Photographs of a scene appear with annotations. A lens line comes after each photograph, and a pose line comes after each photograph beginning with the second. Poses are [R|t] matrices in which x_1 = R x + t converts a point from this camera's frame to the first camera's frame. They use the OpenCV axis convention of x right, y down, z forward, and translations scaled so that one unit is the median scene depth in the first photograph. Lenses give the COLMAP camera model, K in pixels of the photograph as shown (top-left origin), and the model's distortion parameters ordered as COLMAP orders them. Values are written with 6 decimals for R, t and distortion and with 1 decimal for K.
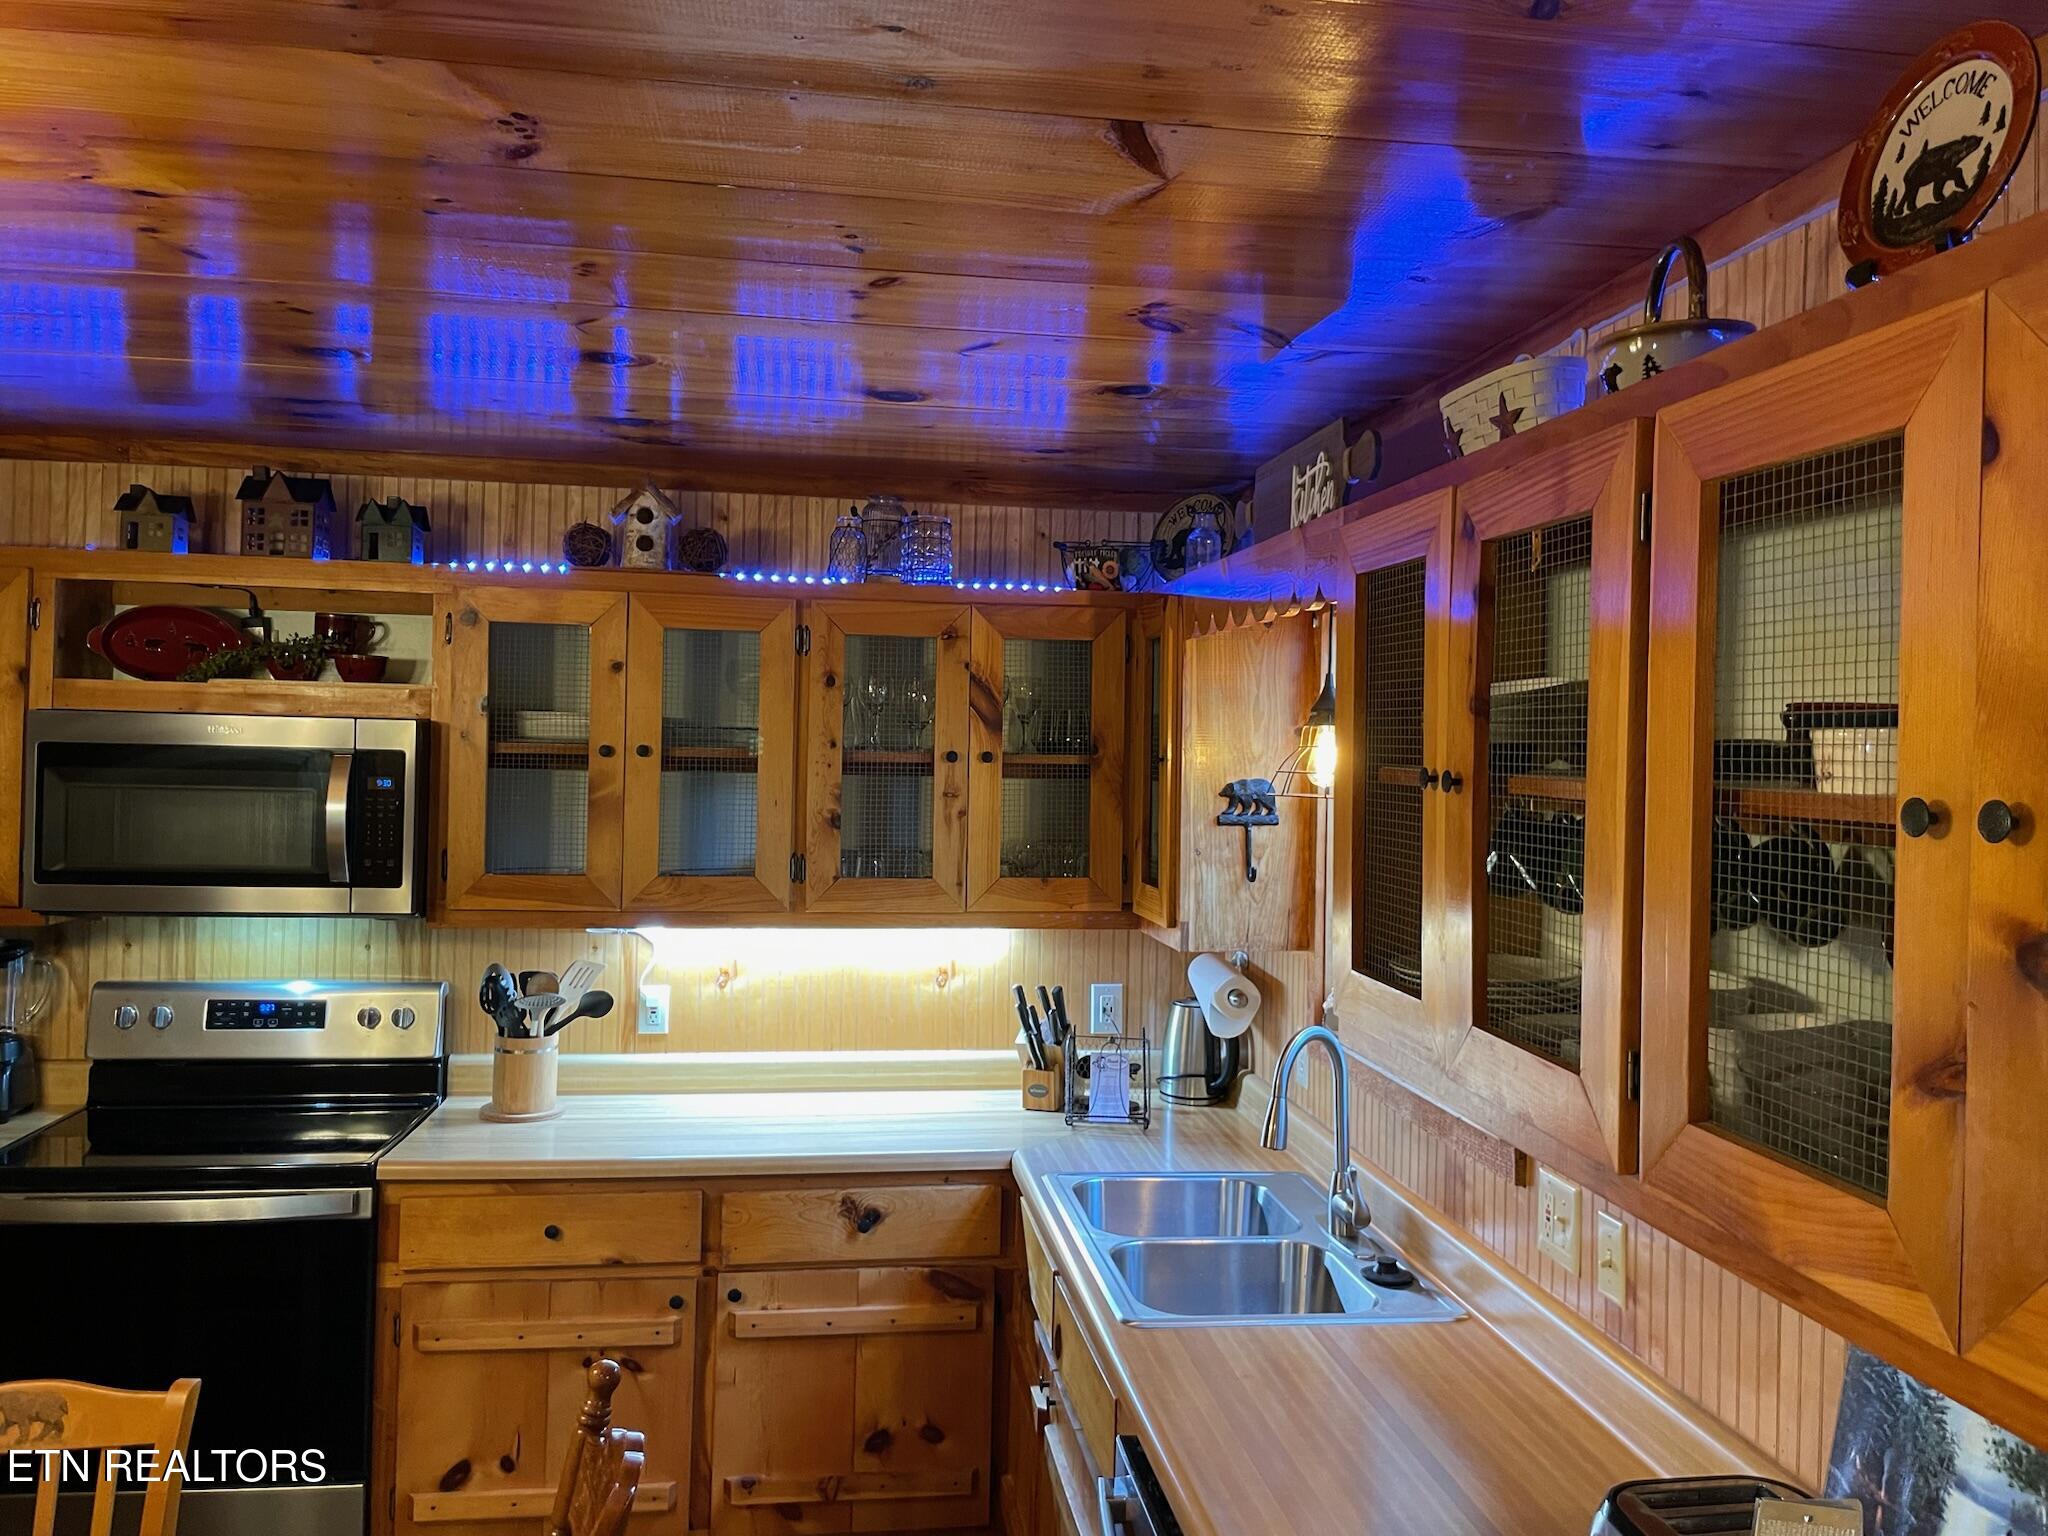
lens RADIAL K [[1564.5, 0, 1049.9], [0, 1564.5, 739.7], [0, 0, 1]] dist [0.083829, -0.122516]
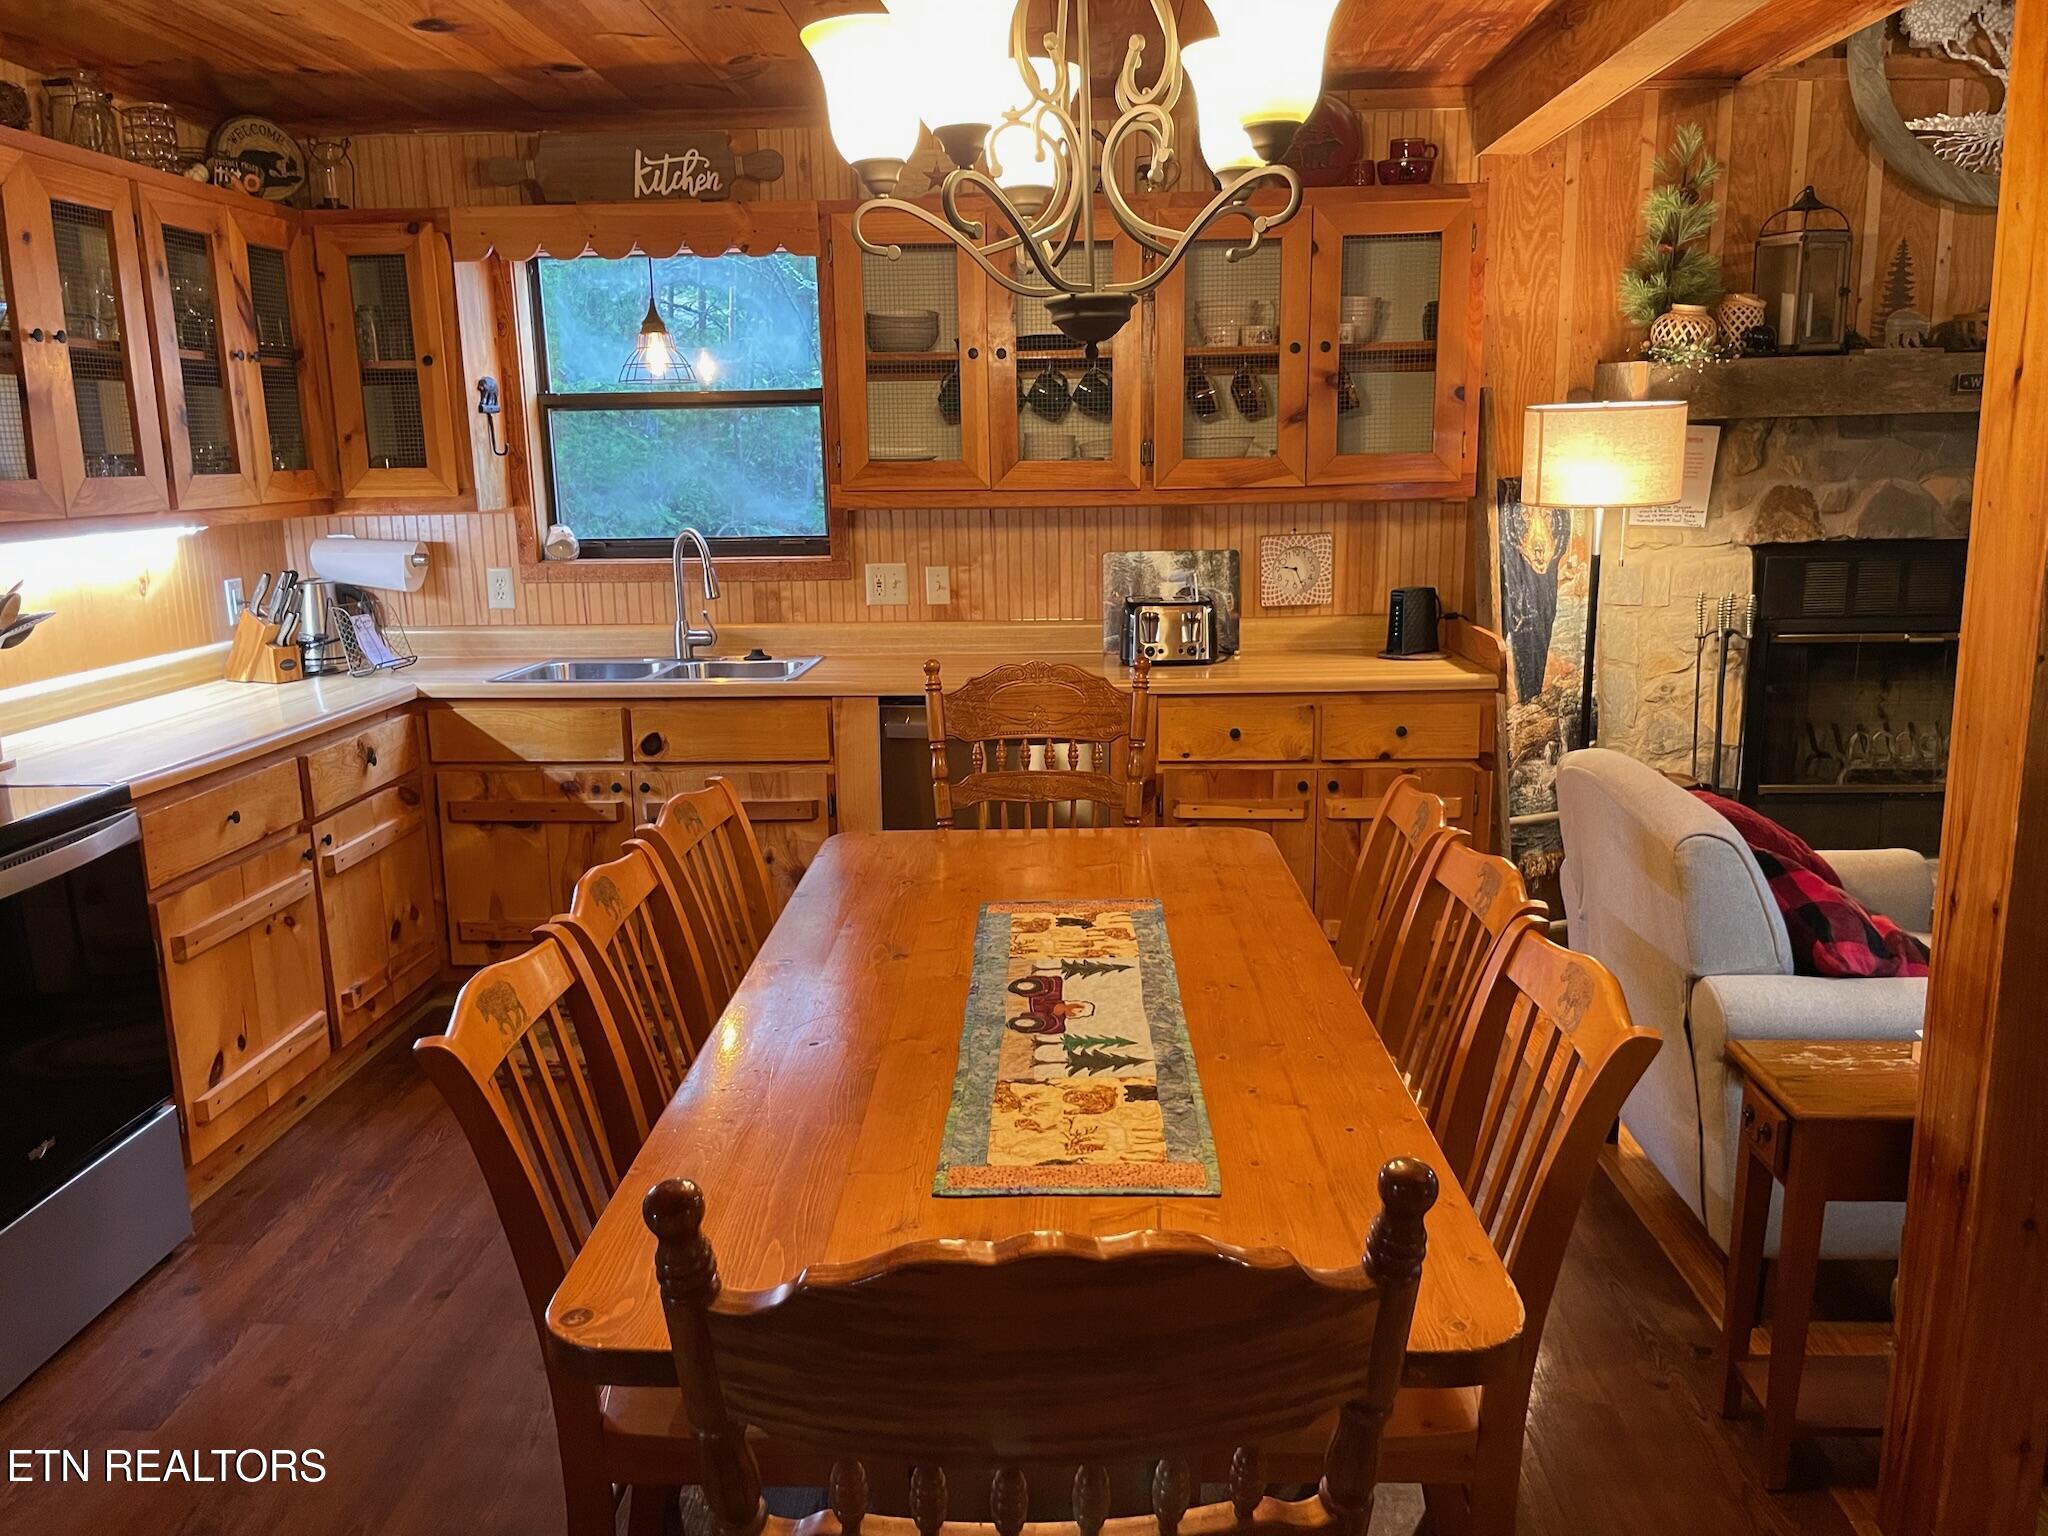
lens RADIAL K [[1564.5, 0, 1016.2], [0, 1564.5, 777.4], [0, 0, 1]] dist [0.083829, -0.122516]
pose [[0.193722, -0.224635, 0.954993, -1.194369], [0.018607, 0.974099, 0.225354, 0.065217], [-0.980880, -0.025887, 0.192884, 0.310599]]
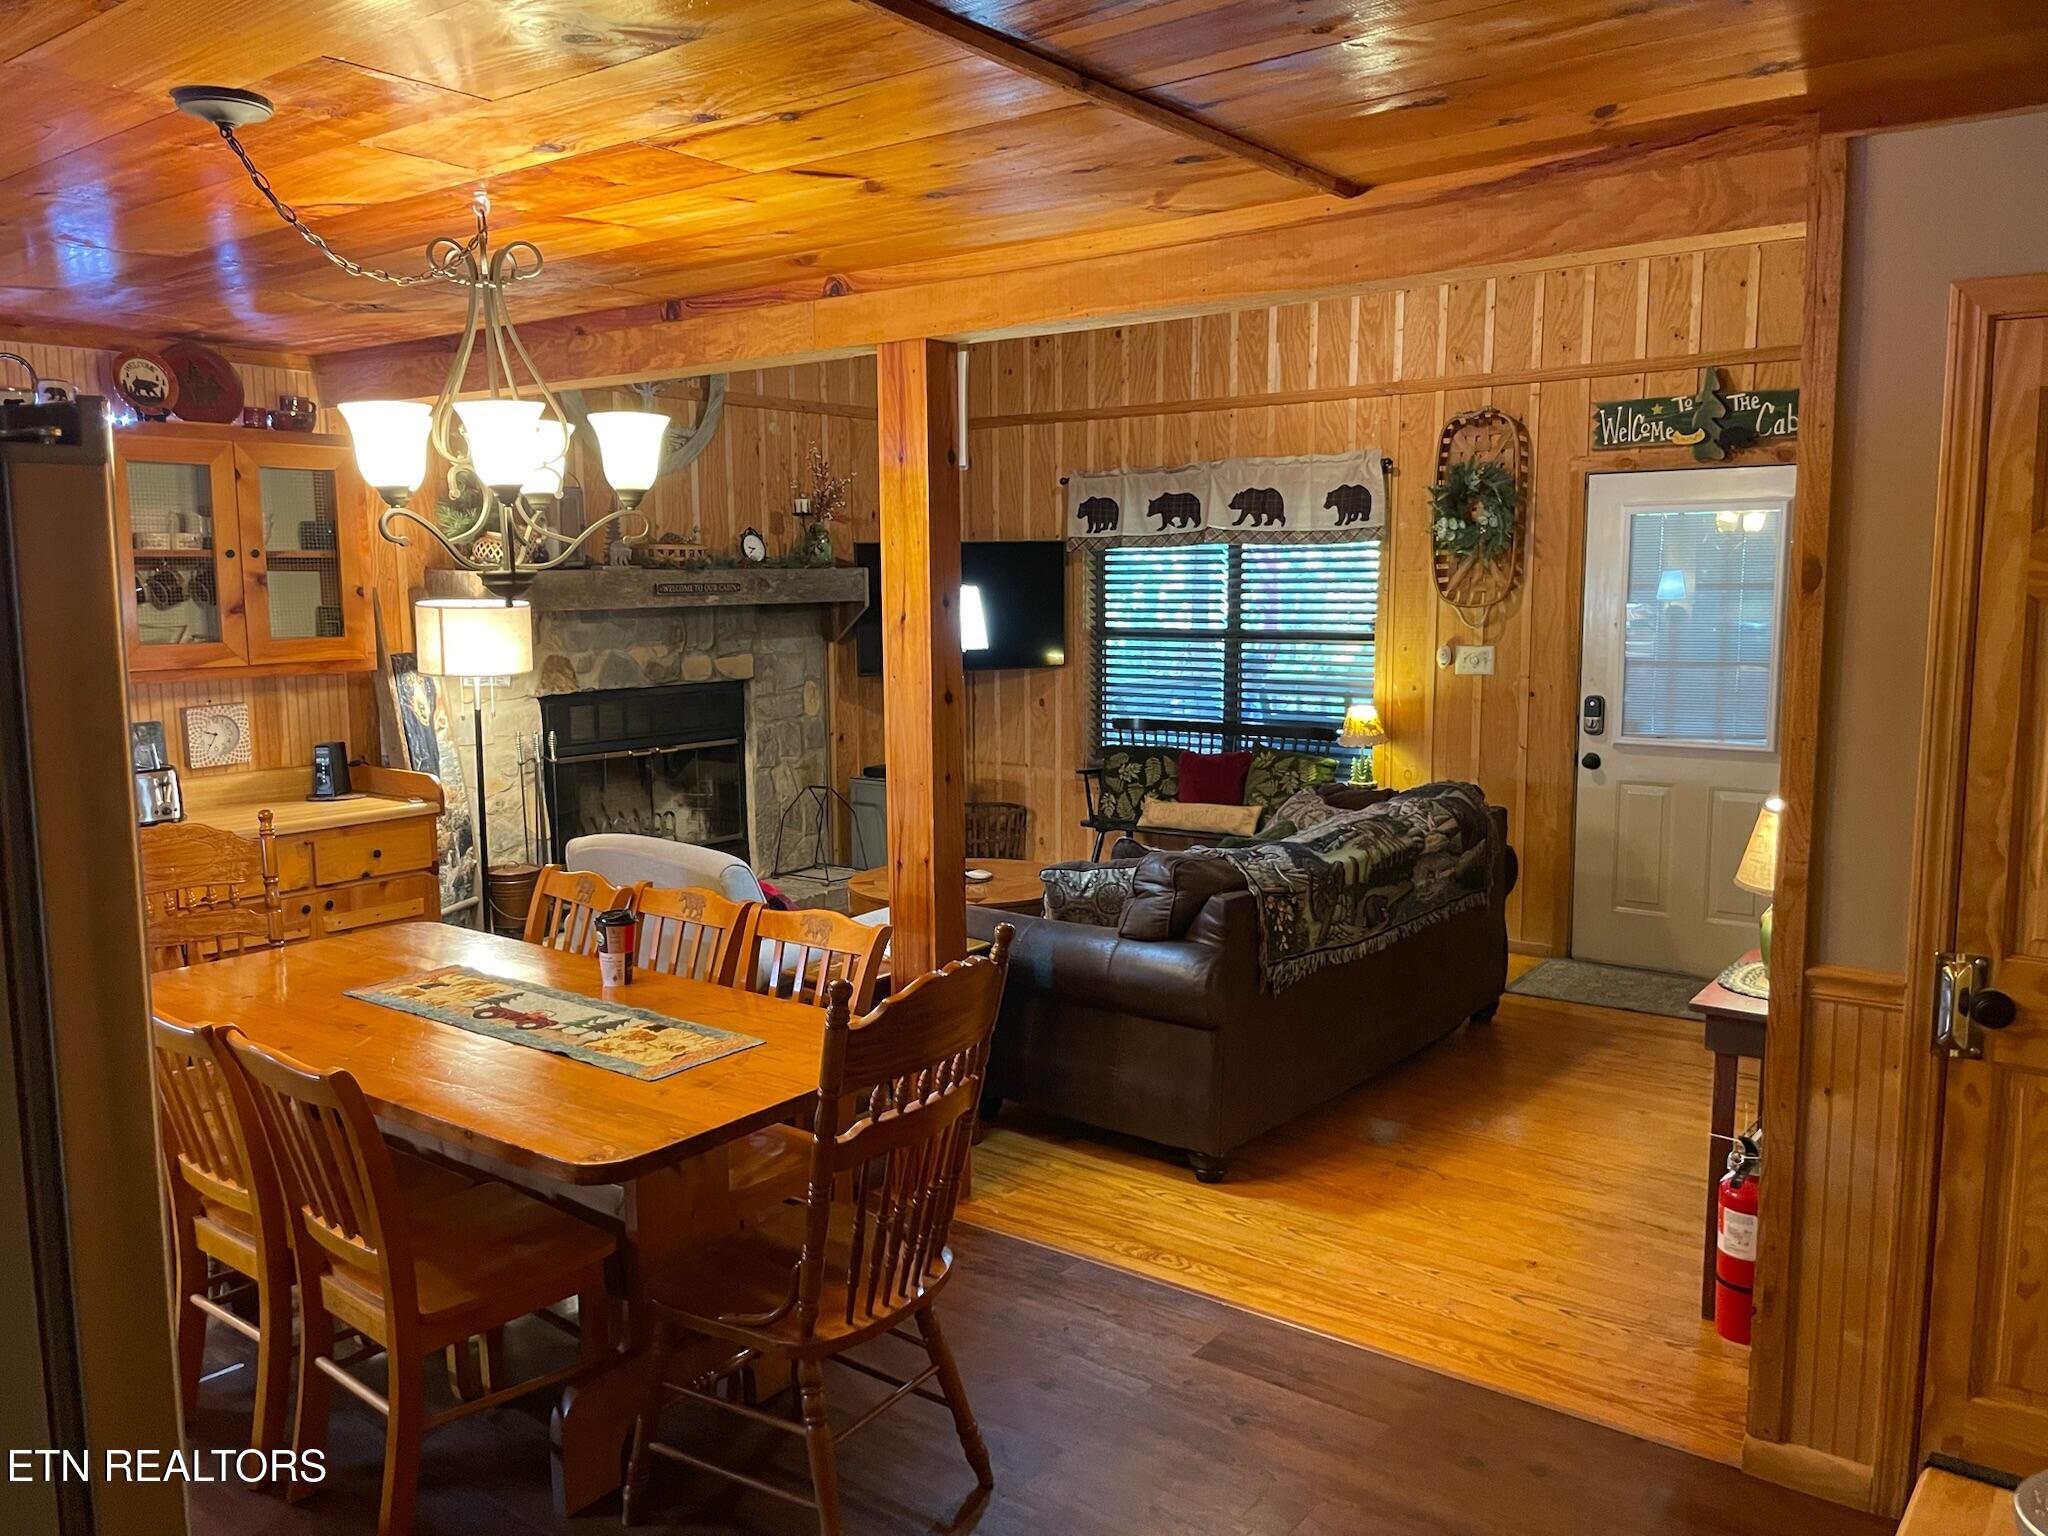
lens RADIAL K [[1564.5, 0, 1010.0], [0, 1564.5, 778.1], [0, 0, 1]] dist [0.083829, -0.122516]
pose [[-0.687045, -0.111497, 0.718009, -1.524559], [-0.010946, 0.989633, 0.143202, 0.003083], [-0.726532, 0.090527, -0.681143, 0.883875]]
